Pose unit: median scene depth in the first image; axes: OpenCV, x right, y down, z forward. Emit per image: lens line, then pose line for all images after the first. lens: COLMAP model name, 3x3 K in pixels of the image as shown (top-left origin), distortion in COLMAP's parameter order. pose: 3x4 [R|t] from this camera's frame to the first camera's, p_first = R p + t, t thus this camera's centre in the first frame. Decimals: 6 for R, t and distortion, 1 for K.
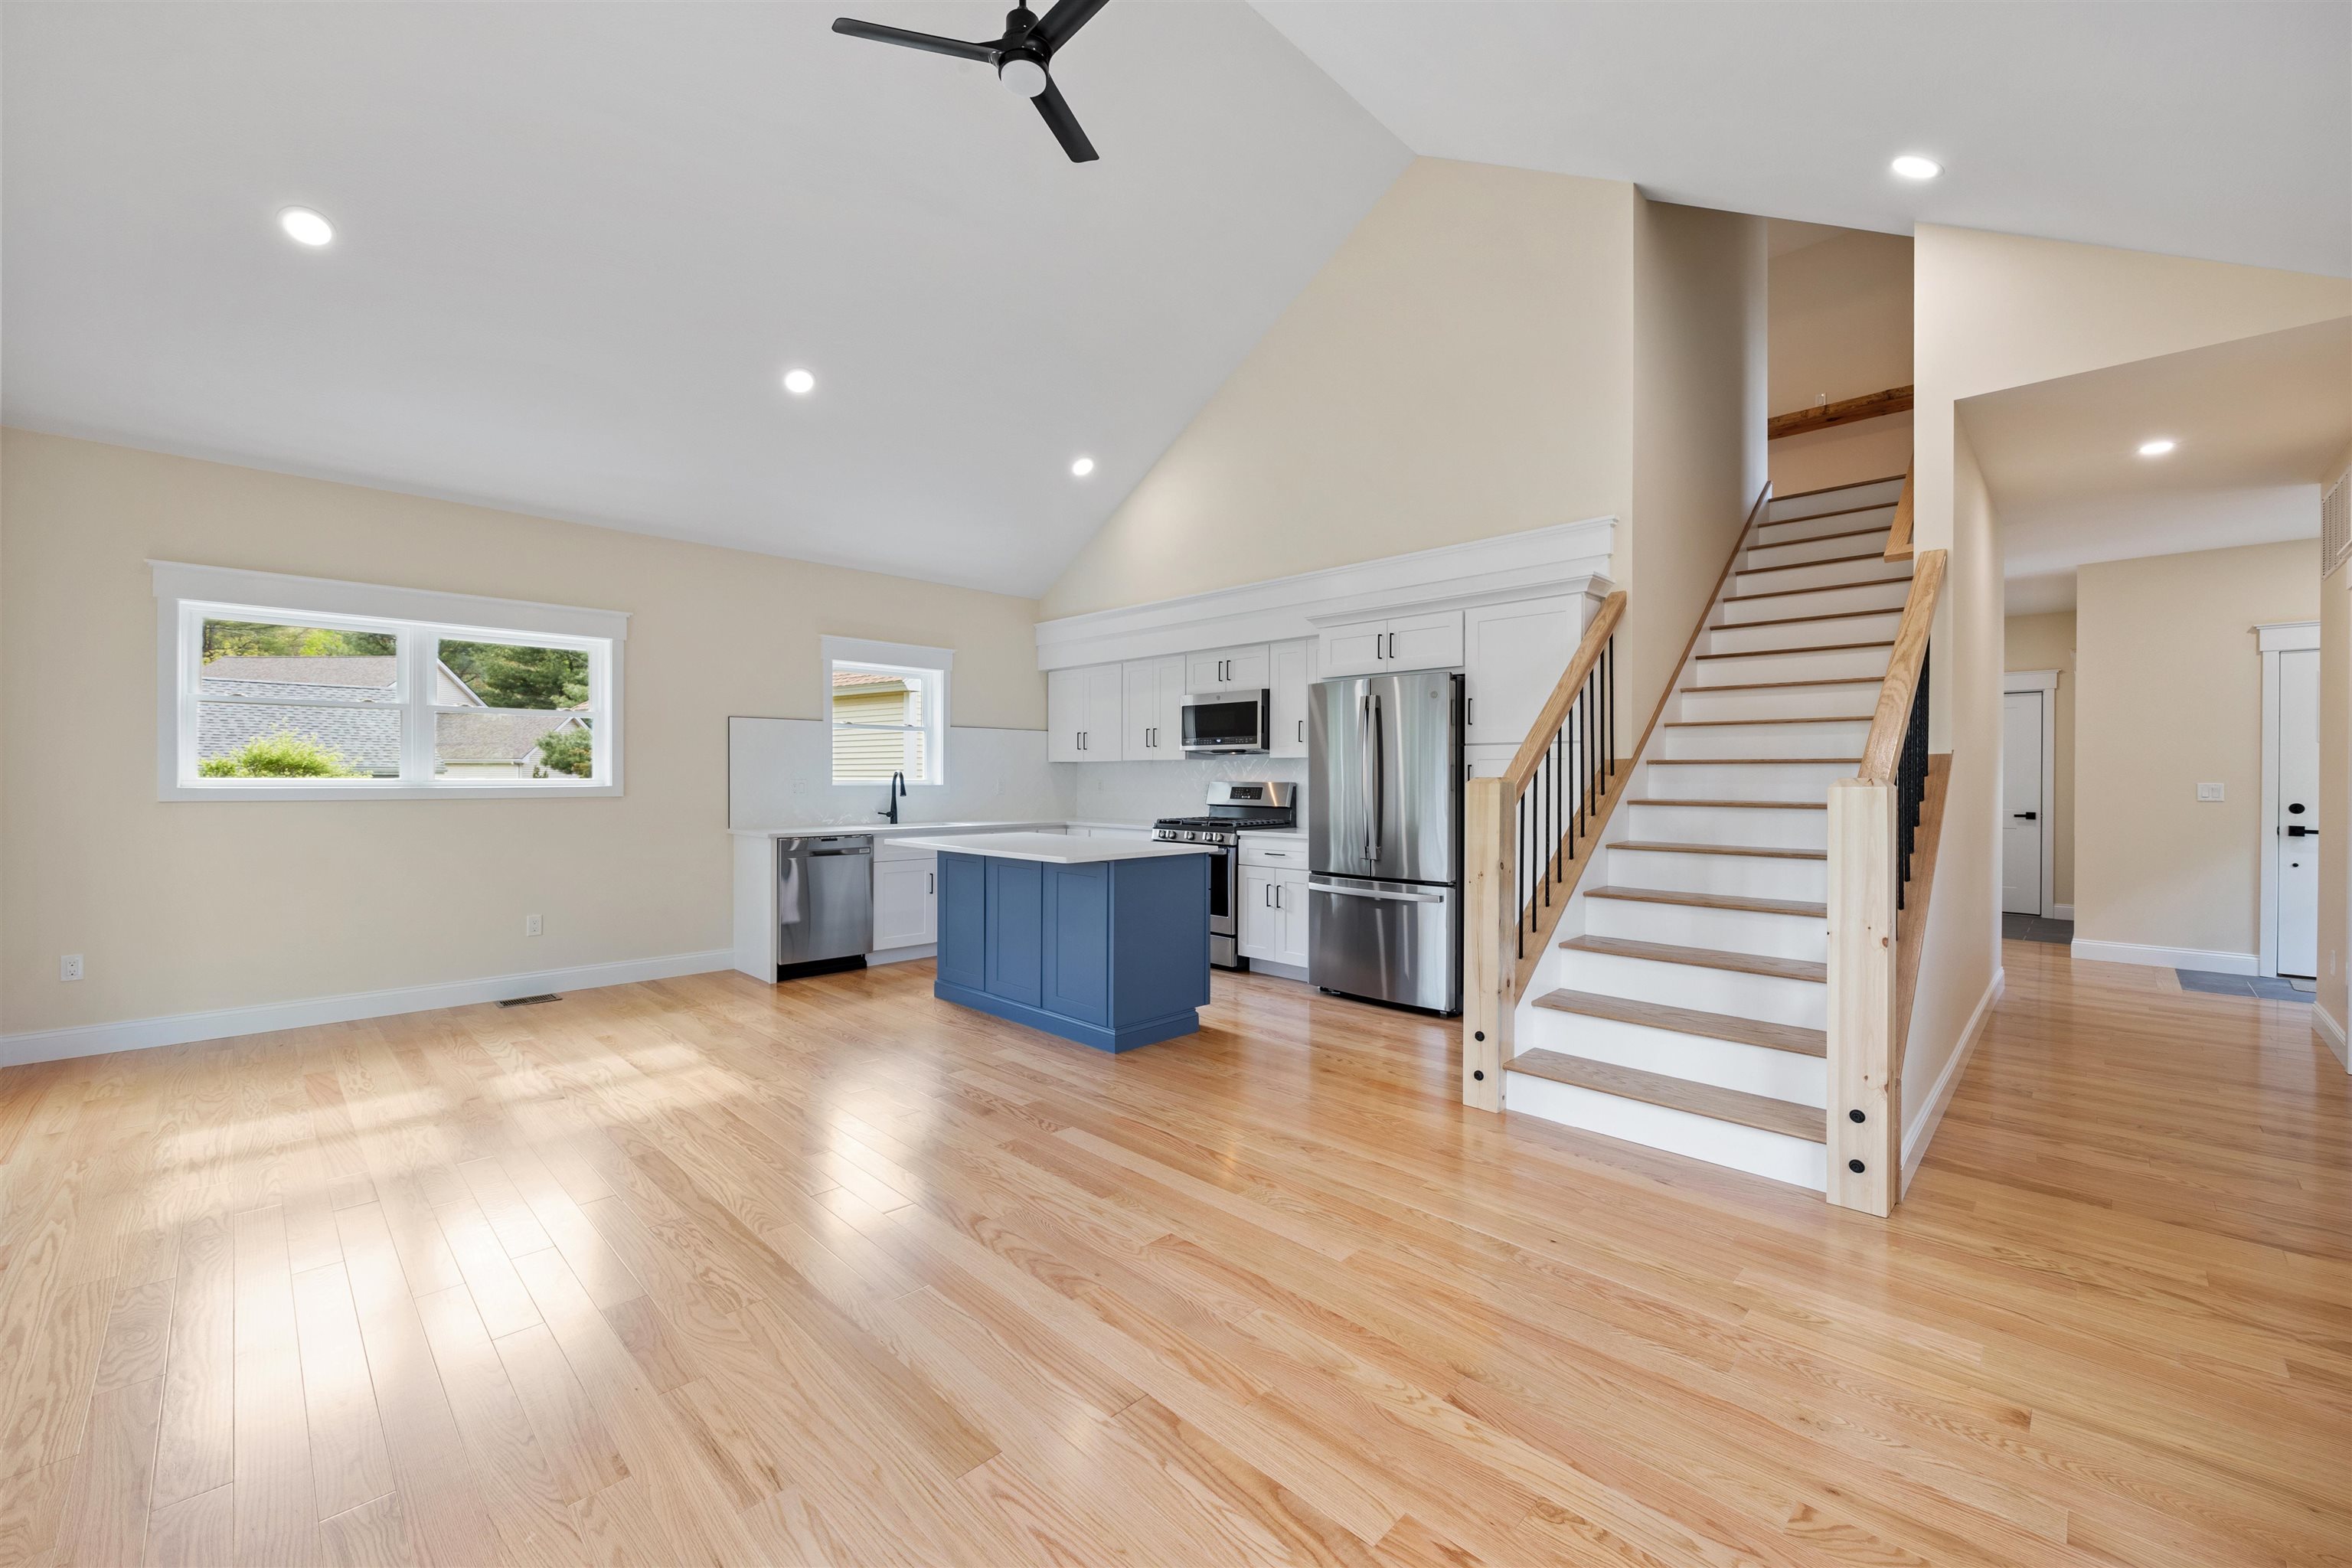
lens RADIAL K [[944.8, 0, 1162.7], [0, 944.8, 779.9], [0, 0, 1]] dist [0.000184, -0.000311]
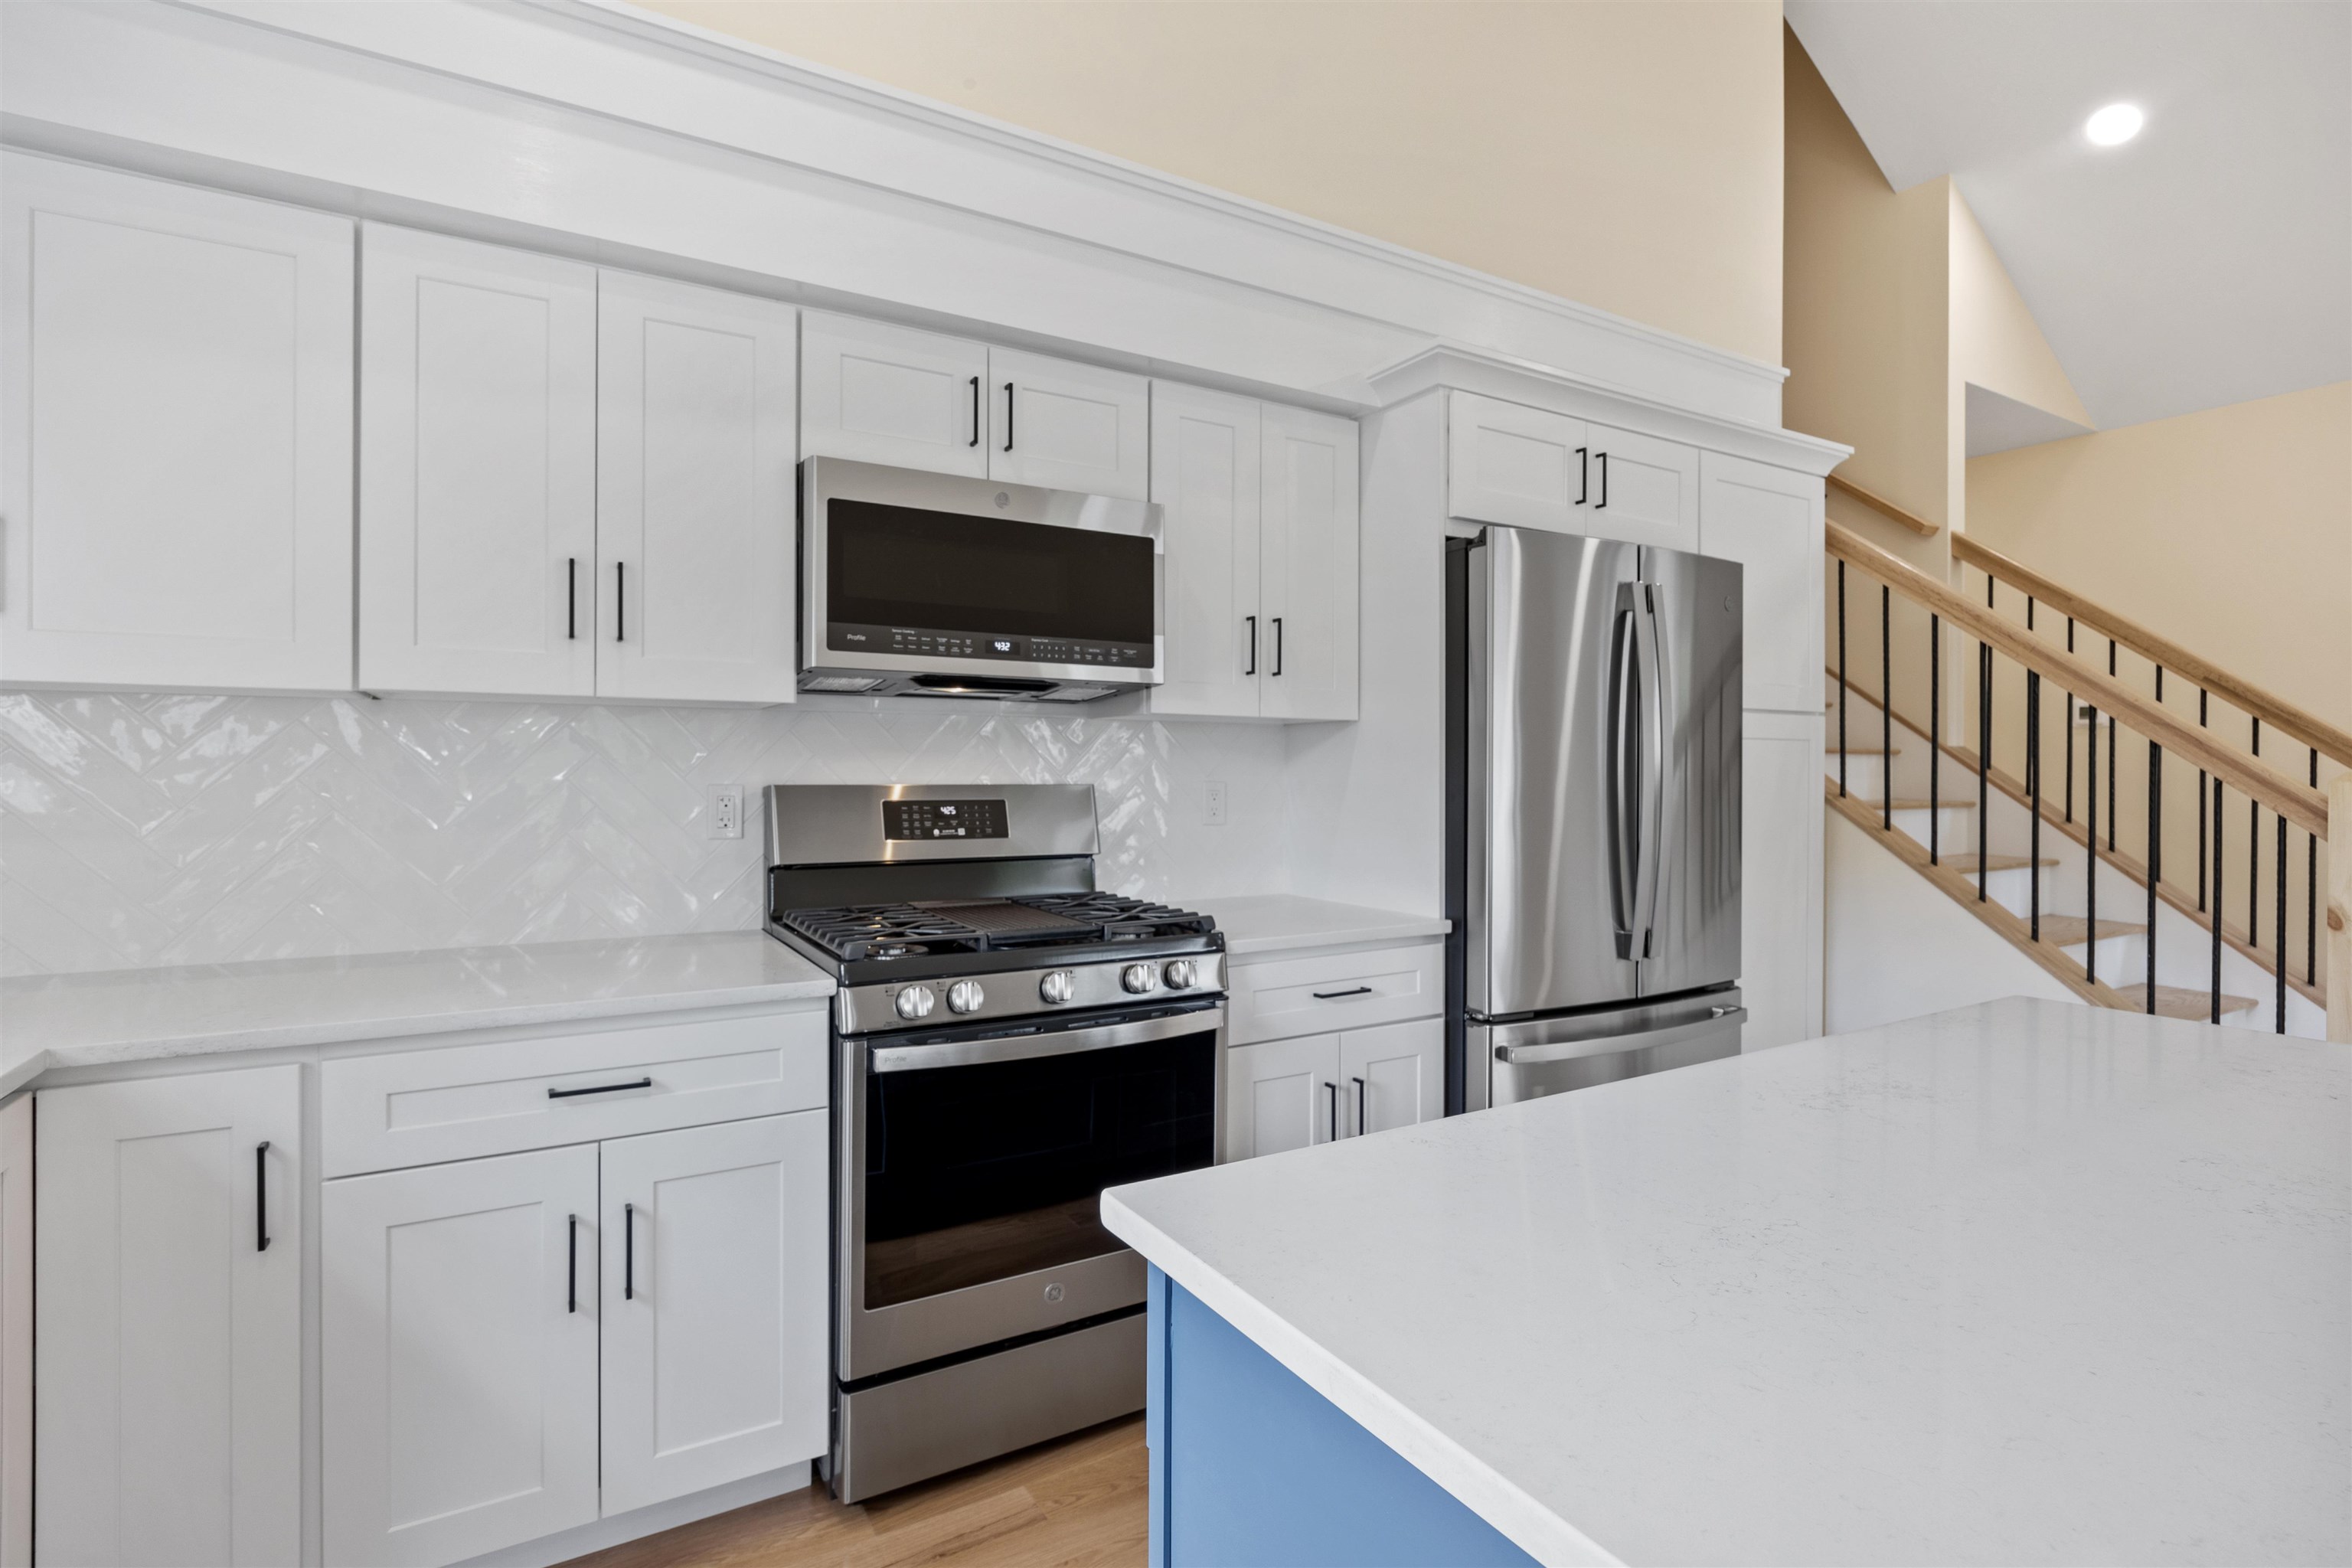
lens RADIAL K [[1116.5, 0, 1170.0], [0, 1116.5, 770.6], [0, 0, 1]] dist [-0.011923, -0.000250]
pose [[0.243741, -0.002124, 0.969838, -0.275677], [0.001763, 0.999997, 0.001747, -0.003348], [-0.969839, 0.001284, 0.243744, 0.898769]]
